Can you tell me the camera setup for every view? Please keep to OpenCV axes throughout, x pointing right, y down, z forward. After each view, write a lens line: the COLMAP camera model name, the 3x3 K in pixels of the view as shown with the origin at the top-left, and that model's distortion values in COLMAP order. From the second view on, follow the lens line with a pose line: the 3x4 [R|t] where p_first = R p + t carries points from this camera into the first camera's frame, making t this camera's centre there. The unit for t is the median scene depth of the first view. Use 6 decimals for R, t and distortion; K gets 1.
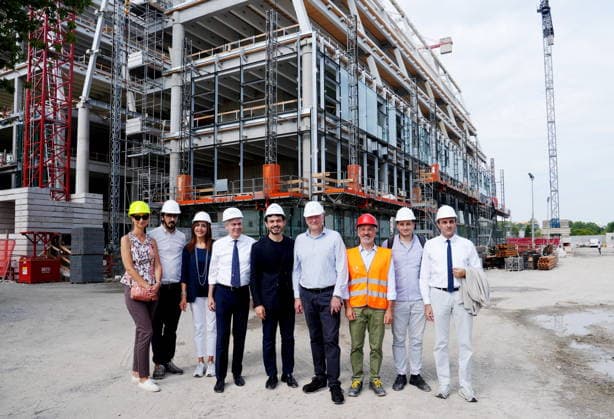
lens RADIAL K [[486.1, 0, 315.6], [0, 486.1, 223.7], [0, 0, 1]] dist [-0.110419, 0.082577]
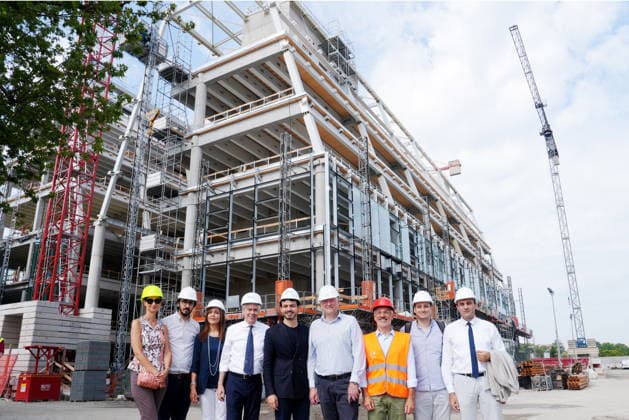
lens RADIAL K [[494.9, 0, 316.9], [0, 494.9, 223.4], [0, 0, 1]] dist [-0.113508, 0.086104]
pose [[0.999717, -0.006706, -0.022822, -0.000775], [0.000848, 0.968875, -0.247548, 0.012175], [0.023771, 0.247459, 0.968607, -0.000630]]
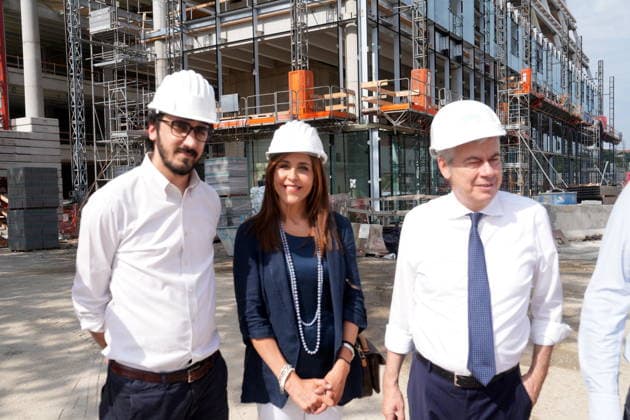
lens RADIAL K [[619.2, 0, 316.4], [0, 619.2, 208.9], [0, 0, 1]] dist [0.013776, 0.000000]
pose [[0.998519, -0.012921, -0.052849, -0.022437], [0.017251, 0.996456, 0.082322, 0.000414], [0.051598, -0.083112, 0.995204, 0.097454]]
